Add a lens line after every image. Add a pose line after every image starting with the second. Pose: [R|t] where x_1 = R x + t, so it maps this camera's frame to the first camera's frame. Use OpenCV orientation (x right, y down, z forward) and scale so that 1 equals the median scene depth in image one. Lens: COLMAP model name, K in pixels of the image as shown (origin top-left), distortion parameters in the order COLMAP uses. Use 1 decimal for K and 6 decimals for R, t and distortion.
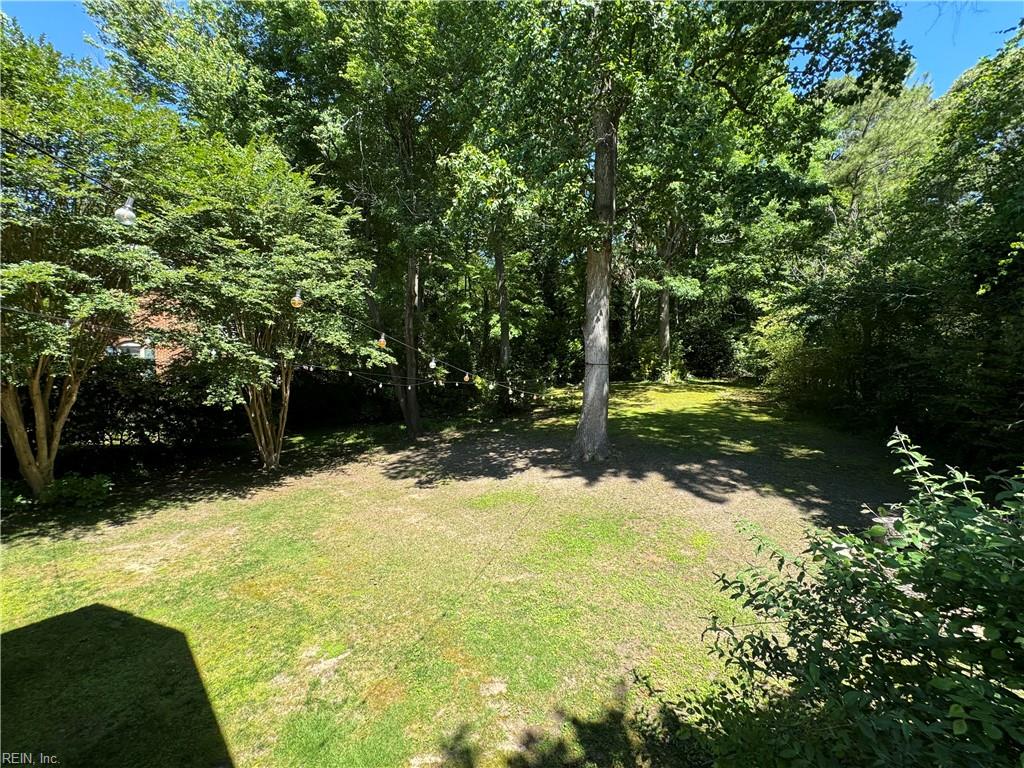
lens RADIAL K [[403.0, 0, 510.5], [0, 403.0, 380.5], [0, 0, 1]] dist [0.002145, 0.000166]
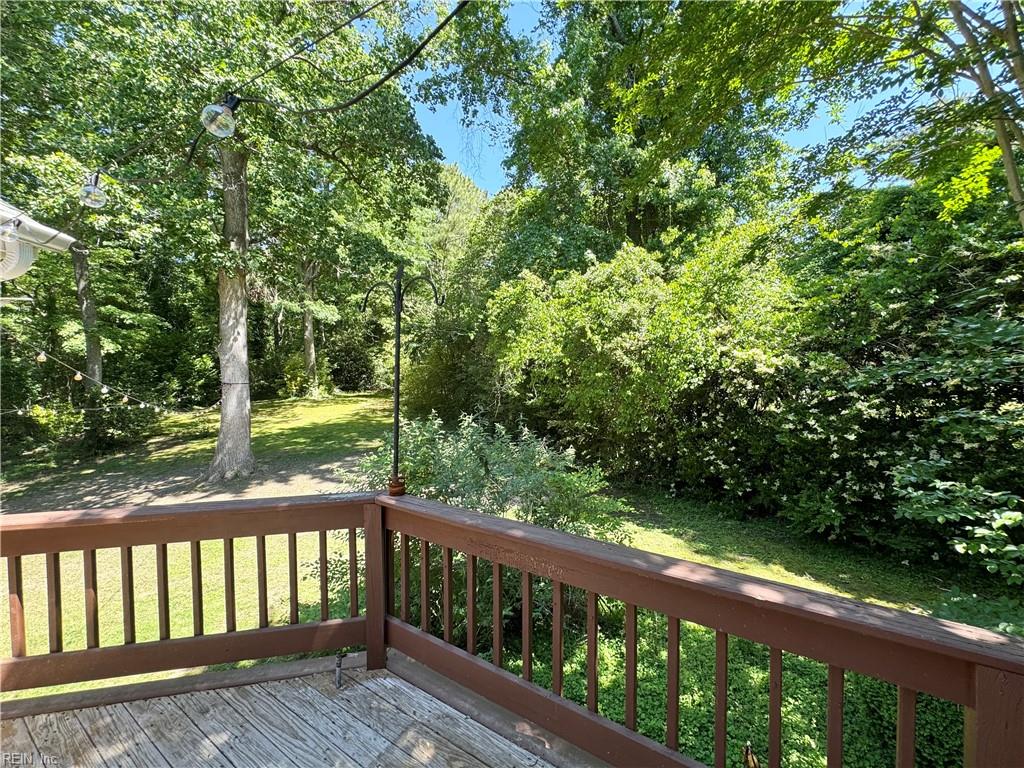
lens RADIAL K [[403.0, 0, 510.5], [0, 403.0, 380.5], [0, 0, 1]] dist [0.002145, 0.000166]
pose [[0.686745, -0.032782, 0.726159, -0.026989], [0.060073, 0.998125, -0.011752, 0.003037], [-0.724412, 0.051694, 0.687426, -0.112416]]
